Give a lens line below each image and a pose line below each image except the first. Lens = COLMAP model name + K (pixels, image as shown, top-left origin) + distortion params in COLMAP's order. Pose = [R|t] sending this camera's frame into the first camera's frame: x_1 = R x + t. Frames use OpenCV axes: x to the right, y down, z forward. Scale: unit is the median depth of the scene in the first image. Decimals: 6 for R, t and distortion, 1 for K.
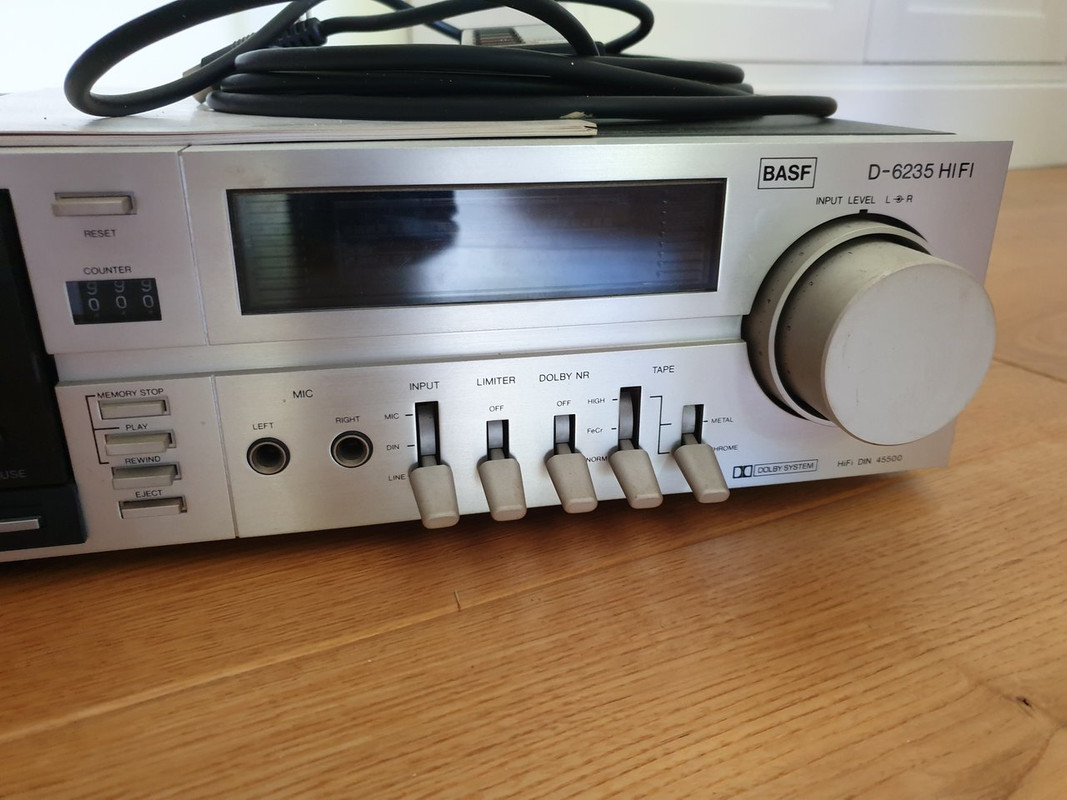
lens RADIAL K [[845.9, 0, 549.3], [0, 845.9, 395.7], [0, 0, 1]] dist [-0.053311, 0.128717]
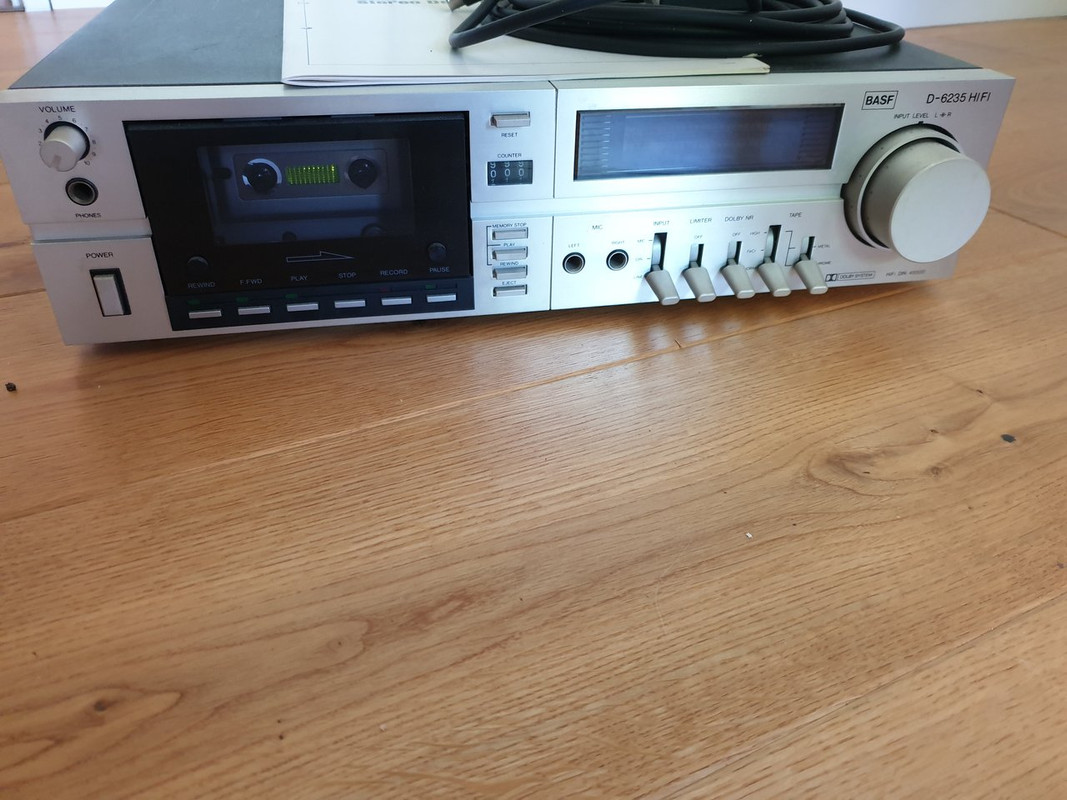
lens RADIAL K [[845.9, 0, 549.3], [0, 845.9, 395.7], [0, 0, 1]] dist [-0.053311, 0.128717]
pose [[0.999807, 0.011914, 0.015636, -0.410976], [-0.014716, 0.980985, 0.193525, 0.004600], [-0.013033, -0.193718, 0.980971, -0.792514]]
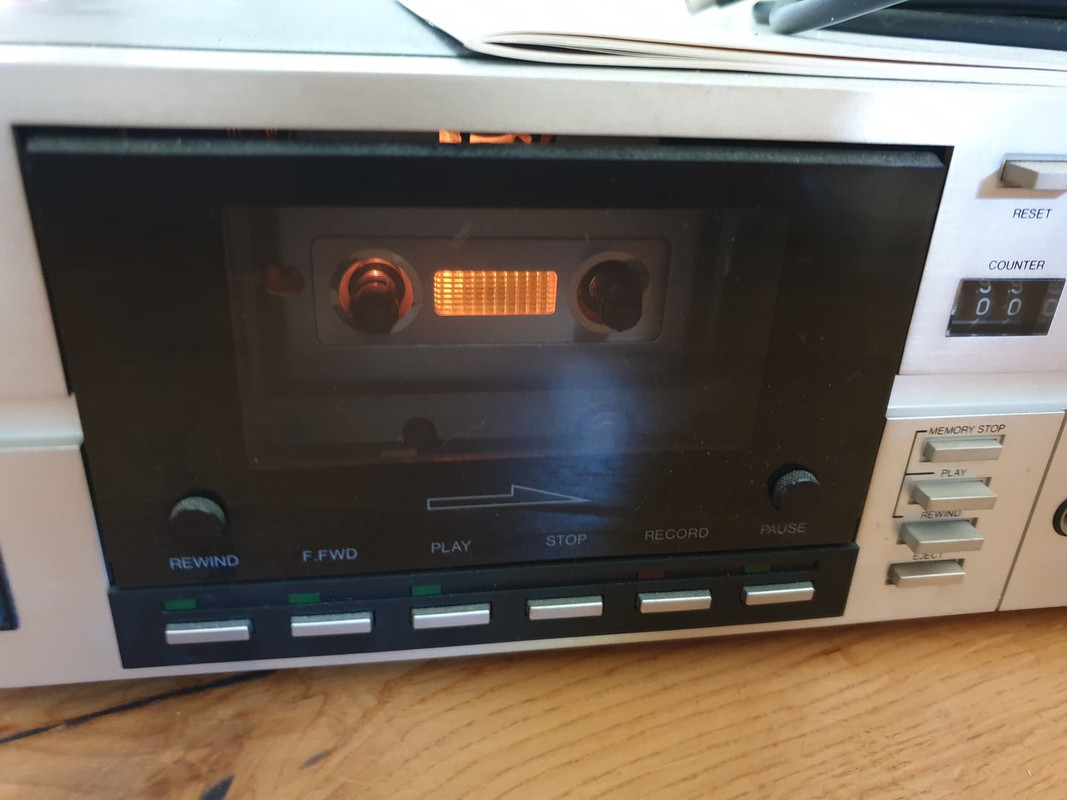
lens RADIAL K [[861.6, 0, 533.5], [0, 861.6, 400.0], [0, 0, 1]] dist [-0.086576, 0.142656]
pose [[0.998221, 0.054637, -0.023853, -0.807542], [-0.052602, 0.995491, 0.078933, -0.063295], [0.028058, -0.077538, 0.996594, 0.237991]]
